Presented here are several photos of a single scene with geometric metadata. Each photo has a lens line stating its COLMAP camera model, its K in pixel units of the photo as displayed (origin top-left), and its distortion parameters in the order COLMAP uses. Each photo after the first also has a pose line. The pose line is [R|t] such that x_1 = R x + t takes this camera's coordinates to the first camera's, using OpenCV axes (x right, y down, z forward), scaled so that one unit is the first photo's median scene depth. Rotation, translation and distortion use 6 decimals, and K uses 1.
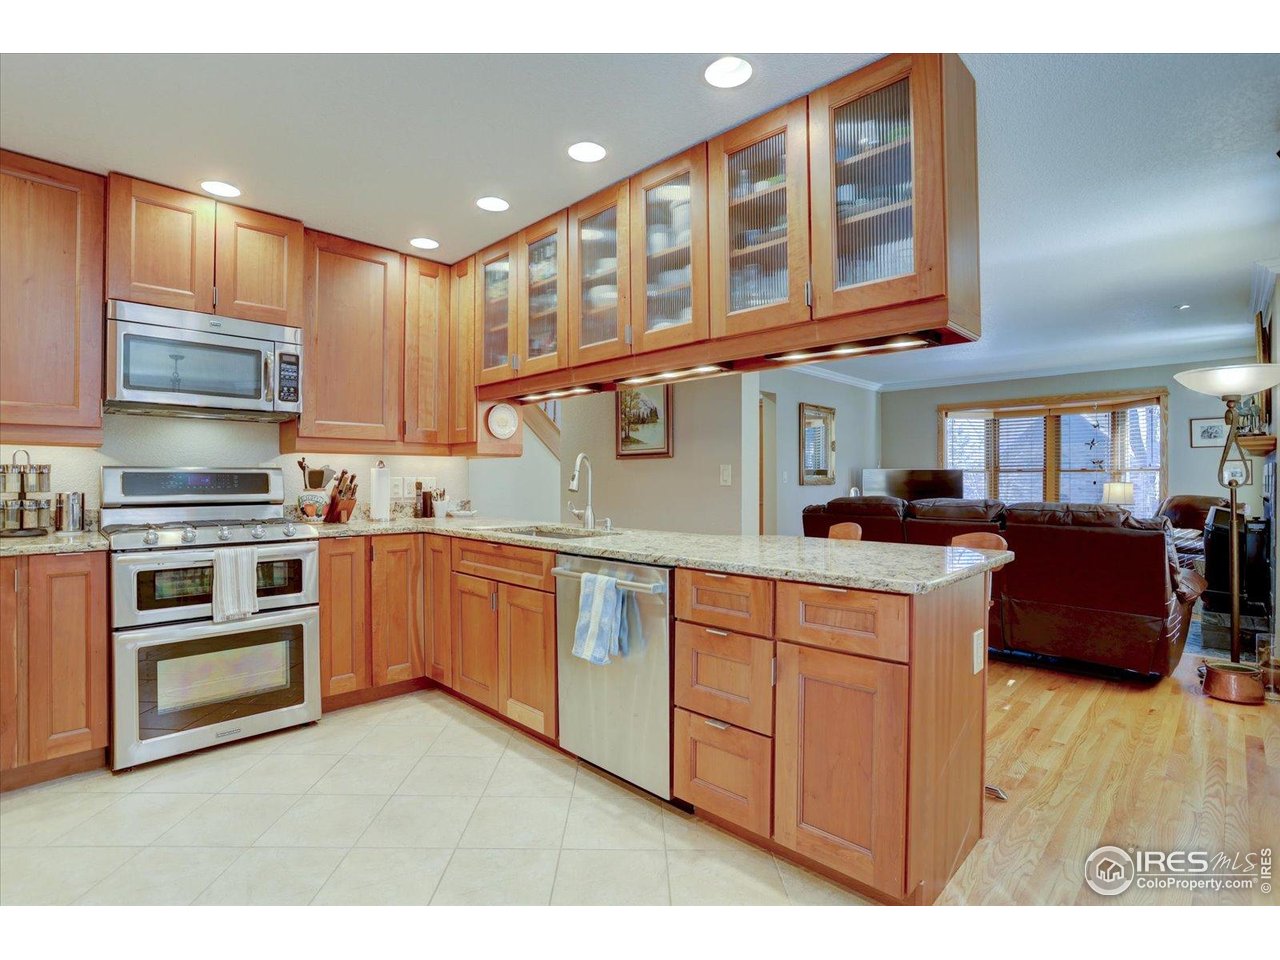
lens RADIAL K [[623.0, 0, 639.0], [0, 623.0, 478.5], [0, 0, 1]] dist [-0.025596, 0.003621]
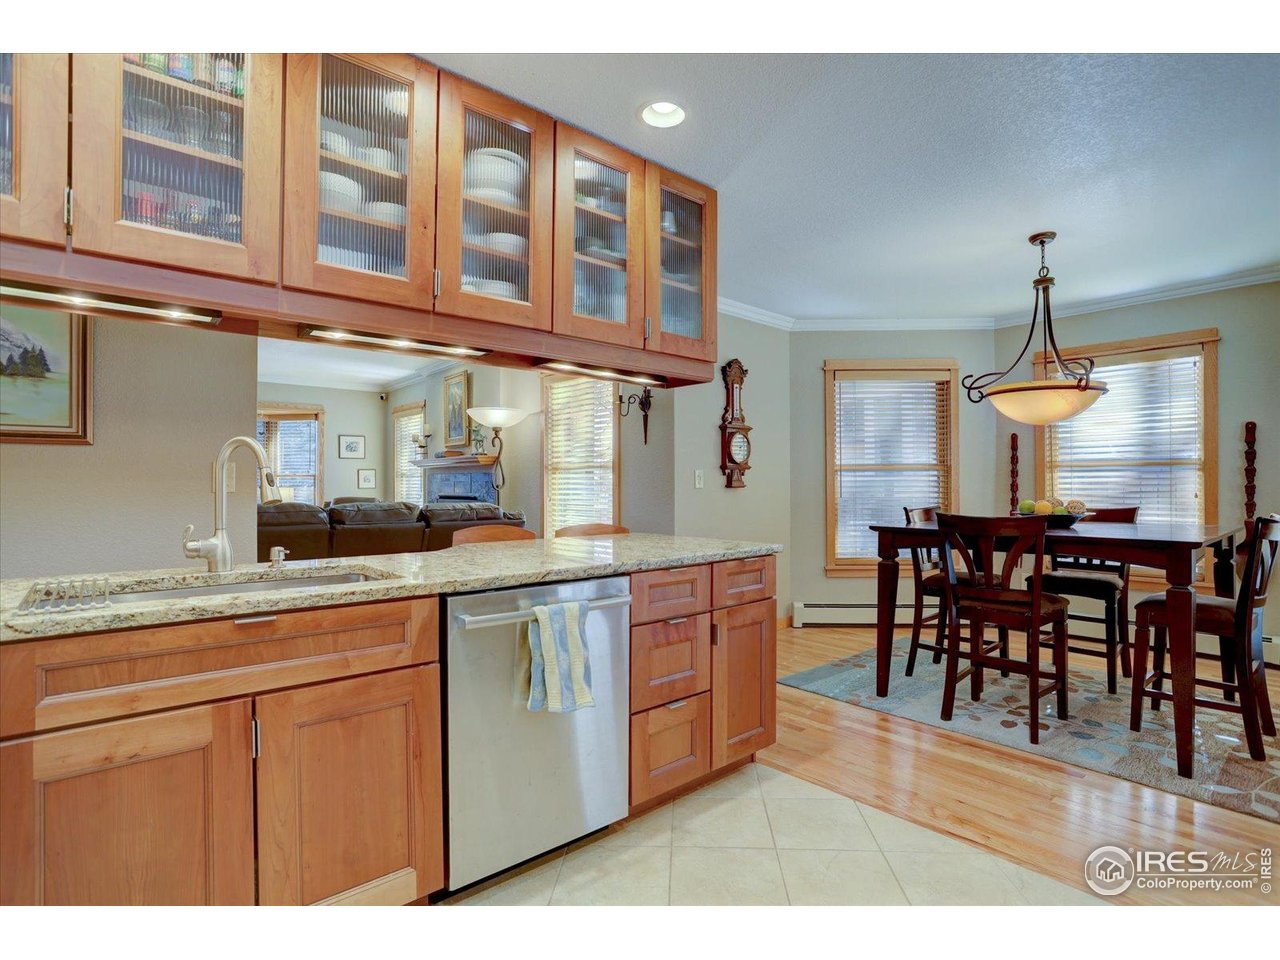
lens RADIAL K [[636.0, 0, 650.7], [0, 636.0, 479.8], [0, 0, 1]] dist [-0.028772, 0.002176]
pose [[0.074192, 0.007999, 0.997212, -0.814750], [-0.001050, 0.999968, -0.007943, 0.004269], [-0.997243, -0.000458, 0.074198, 0.779375]]
